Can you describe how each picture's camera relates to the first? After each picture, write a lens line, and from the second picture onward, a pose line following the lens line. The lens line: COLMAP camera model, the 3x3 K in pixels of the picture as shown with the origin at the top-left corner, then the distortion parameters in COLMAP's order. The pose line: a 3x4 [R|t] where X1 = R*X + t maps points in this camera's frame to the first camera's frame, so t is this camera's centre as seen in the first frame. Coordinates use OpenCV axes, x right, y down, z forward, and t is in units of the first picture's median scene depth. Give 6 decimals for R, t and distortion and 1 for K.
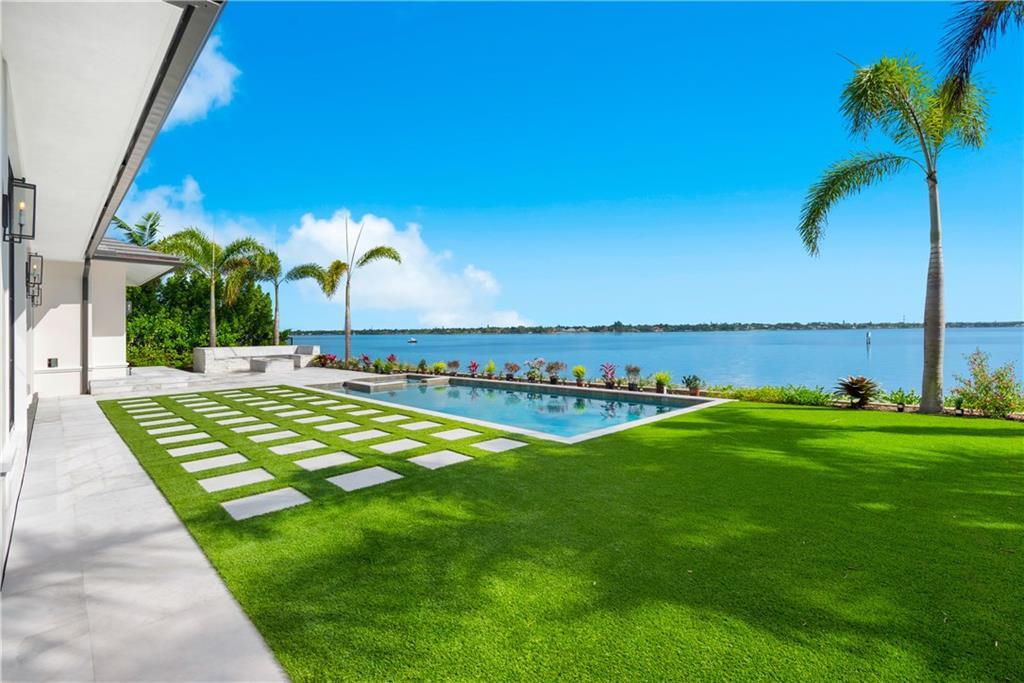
lens RADIAL K [[491.1, 0, 514.2], [0, 491.1, 333.5], [0, 0, 1]] dist [-0.000743, -0.003416]
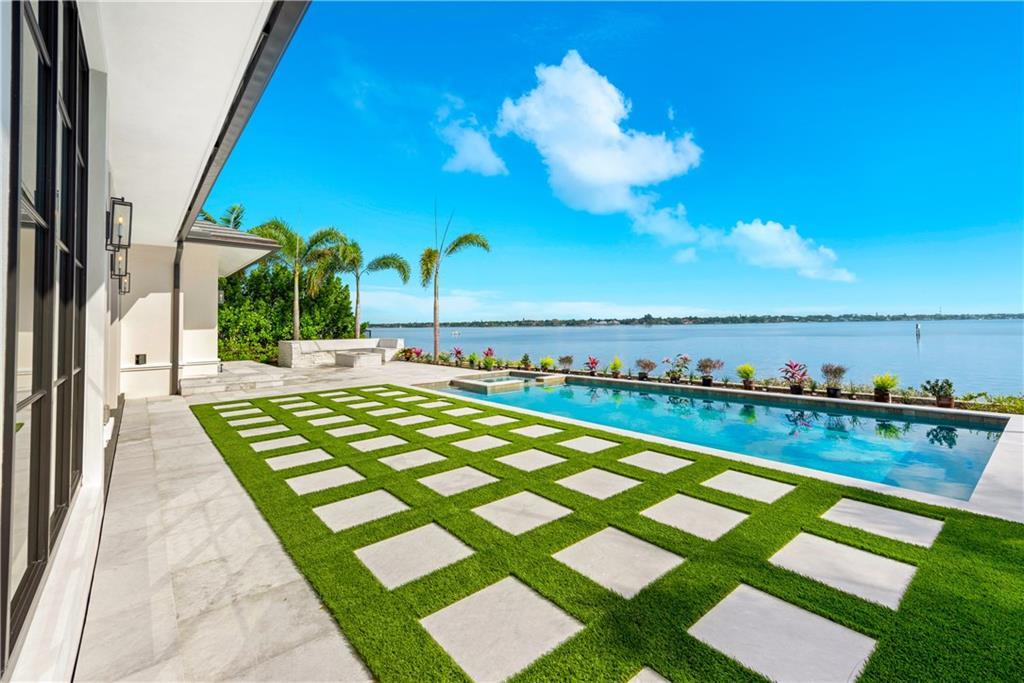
lens RADIAL K [[449.5, 0, 509.2], [0, 449.5, 318.0], [0, 0, 1]] dist [-0.003198, 0.000505]
pose [[0.997726, -0.003068, -0.067333, -0.144137], [0.001856, 0.999835, -0.018054, 0.000585], [0.067377, 0.017888, 0.997567, 0.150693]]
